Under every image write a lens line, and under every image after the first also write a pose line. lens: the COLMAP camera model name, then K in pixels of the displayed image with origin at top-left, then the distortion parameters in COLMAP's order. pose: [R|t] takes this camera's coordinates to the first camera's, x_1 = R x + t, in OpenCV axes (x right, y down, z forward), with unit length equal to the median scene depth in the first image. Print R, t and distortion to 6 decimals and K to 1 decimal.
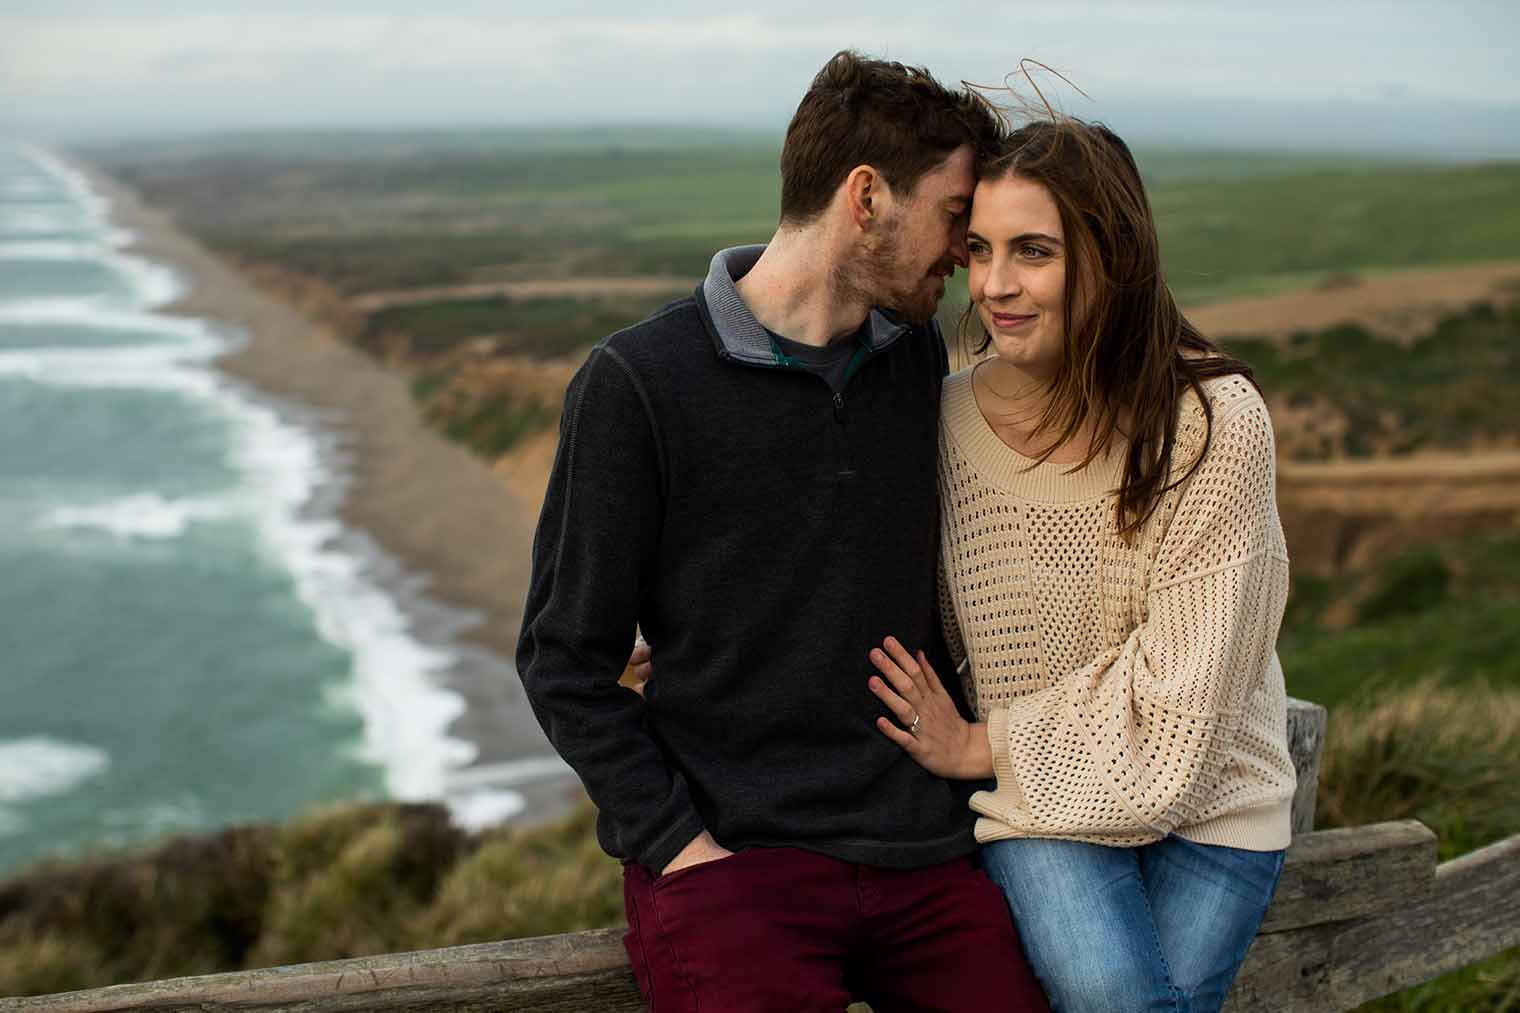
lens RADIAL K [[2174.6, 0, 756.8], [0, 2174.6, 527.6], [0, 0, 1]] dist [-0.134926, 0.146098]
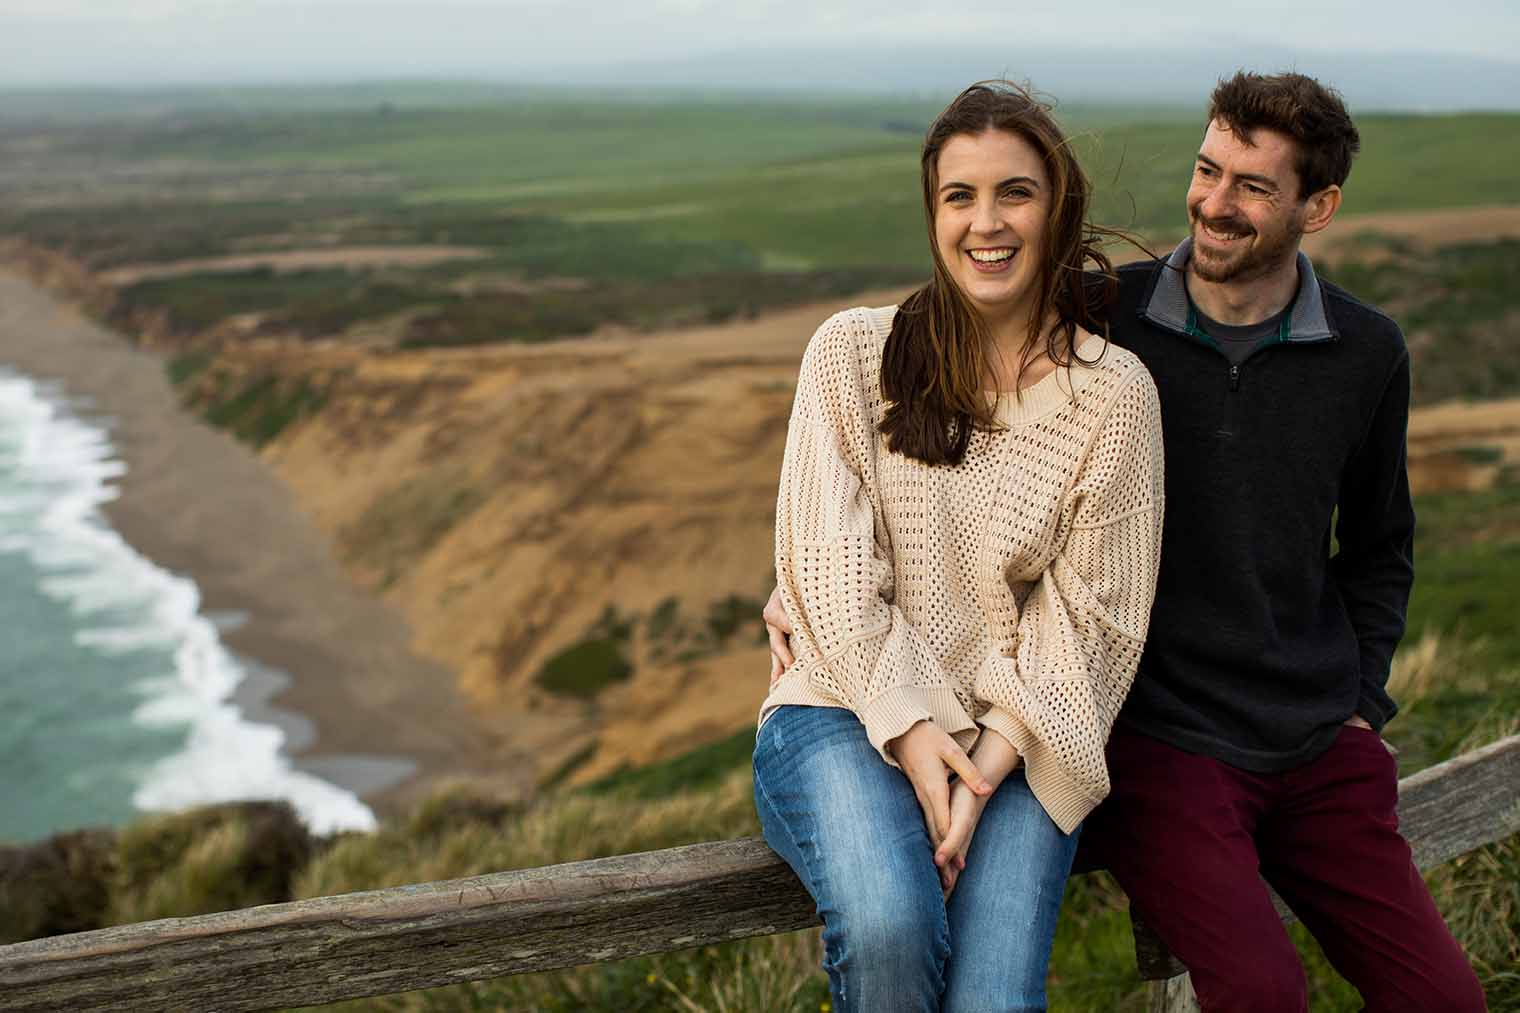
lens RADIAL K [[2361.8, 0, 734.7], [0, 2361.8, 508.4], [0, 0, 1]] dist [-0.172993, 0.248701]
pose [[0.996222, -0.020241, 0.084456, -0.122532], [0.020432, 0.999790, -0.001394, 0.013341], [-0.084410, 0.003114, 0.996426, -0.168523]]
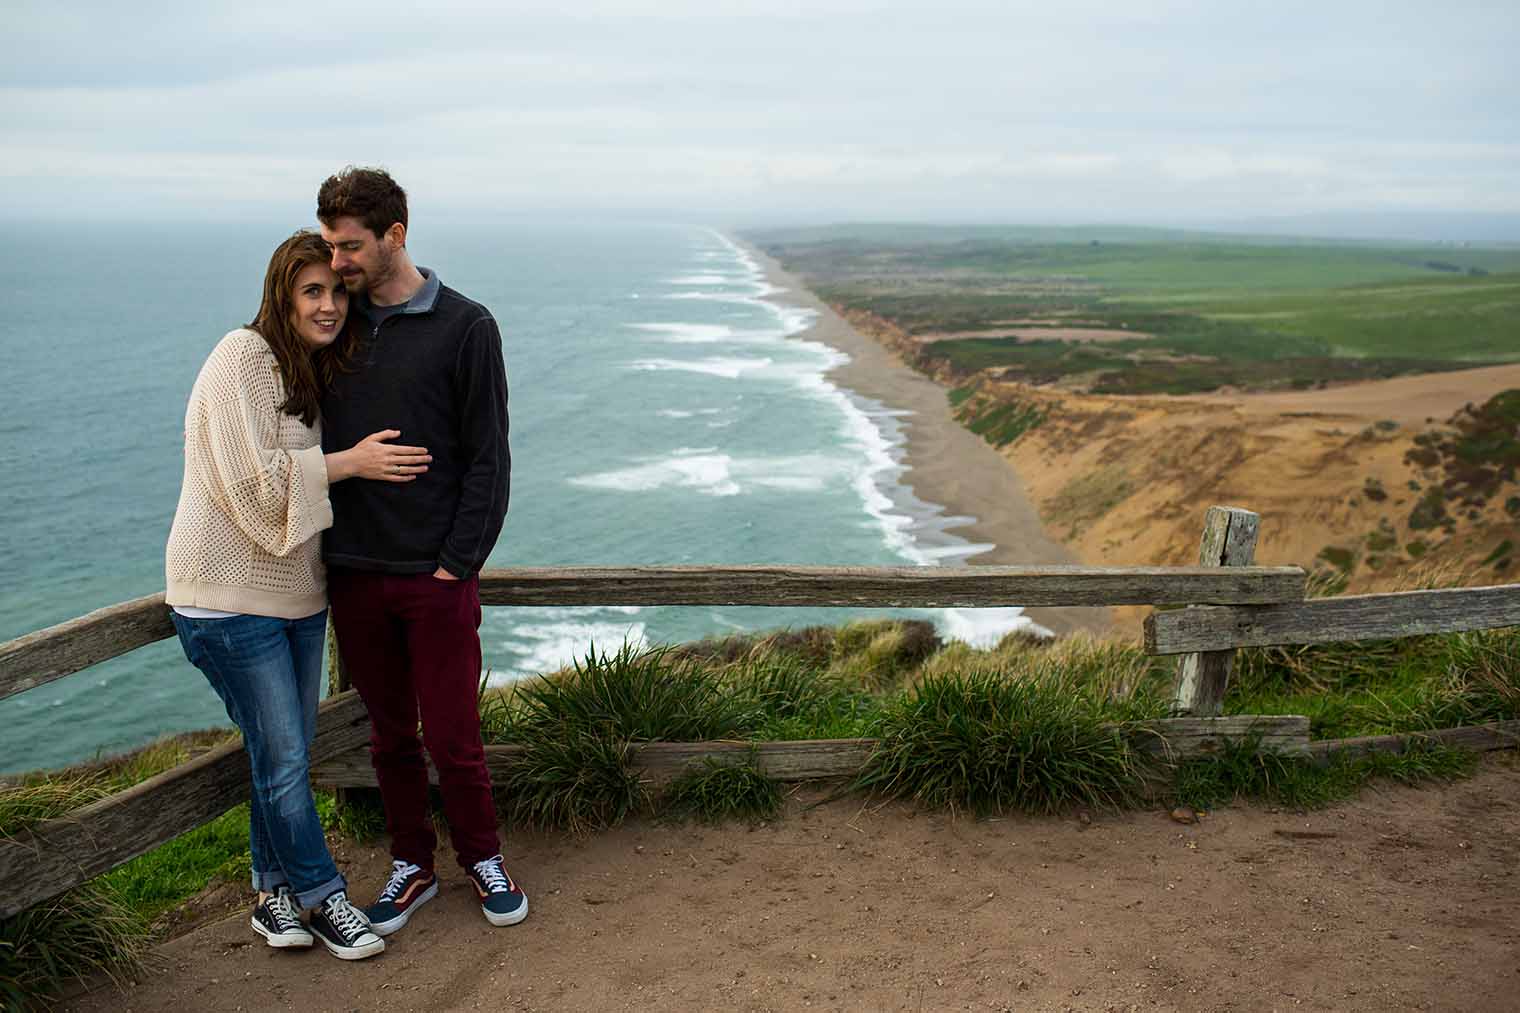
lens RADIAL K [[1475.0, 0, 760.0], [0, 1475.0, 506.5], [0, 0, 1]] dist [-0.074158, 0.030016]
pose [[0.957543, 0.066711, -0.280467, 0.190473], [-0.064517, 0.997771, 0.017060, 0.083585], [0.280980, 0.001759, 0.959712, -0.669359]]
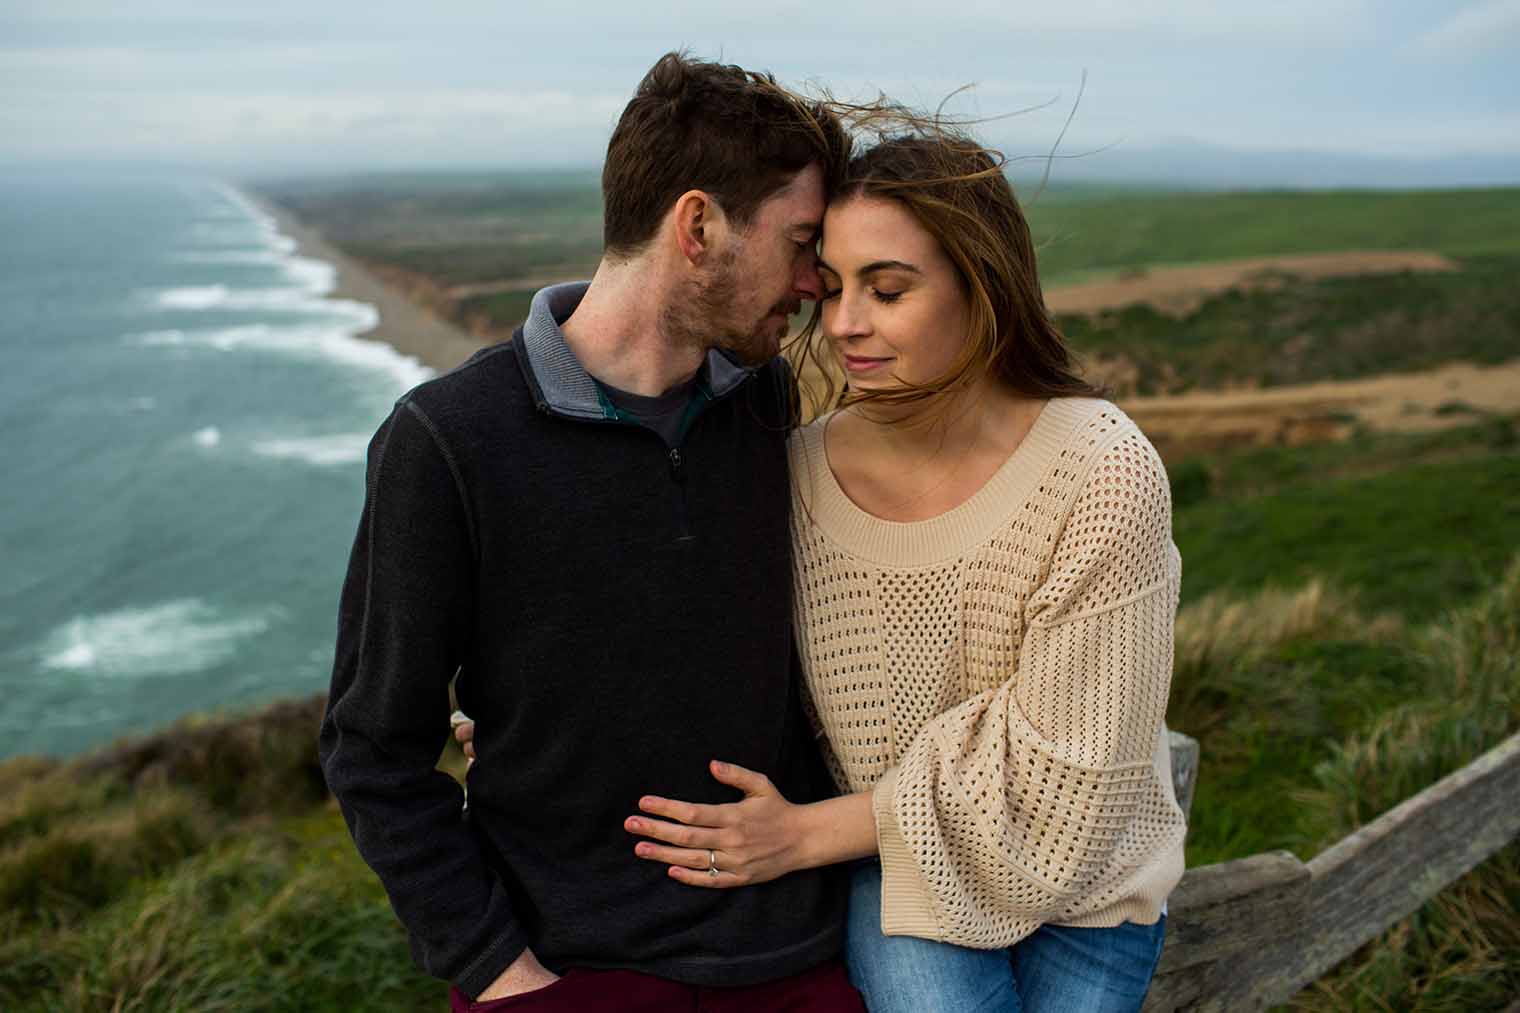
lens RADIAL K [[1475.0, 0, 760.0], [0, 1475.0, 506.5], [0, 0, 1]] dist [-0.074158, 0.030016]
pose [[0.999818, -0.008287, 0.017209, 0.052812], [0.007541, 0.999048, 0.042977, -0.054749], [-0.017549, -0.042839, 0.998928, 0.339705]]
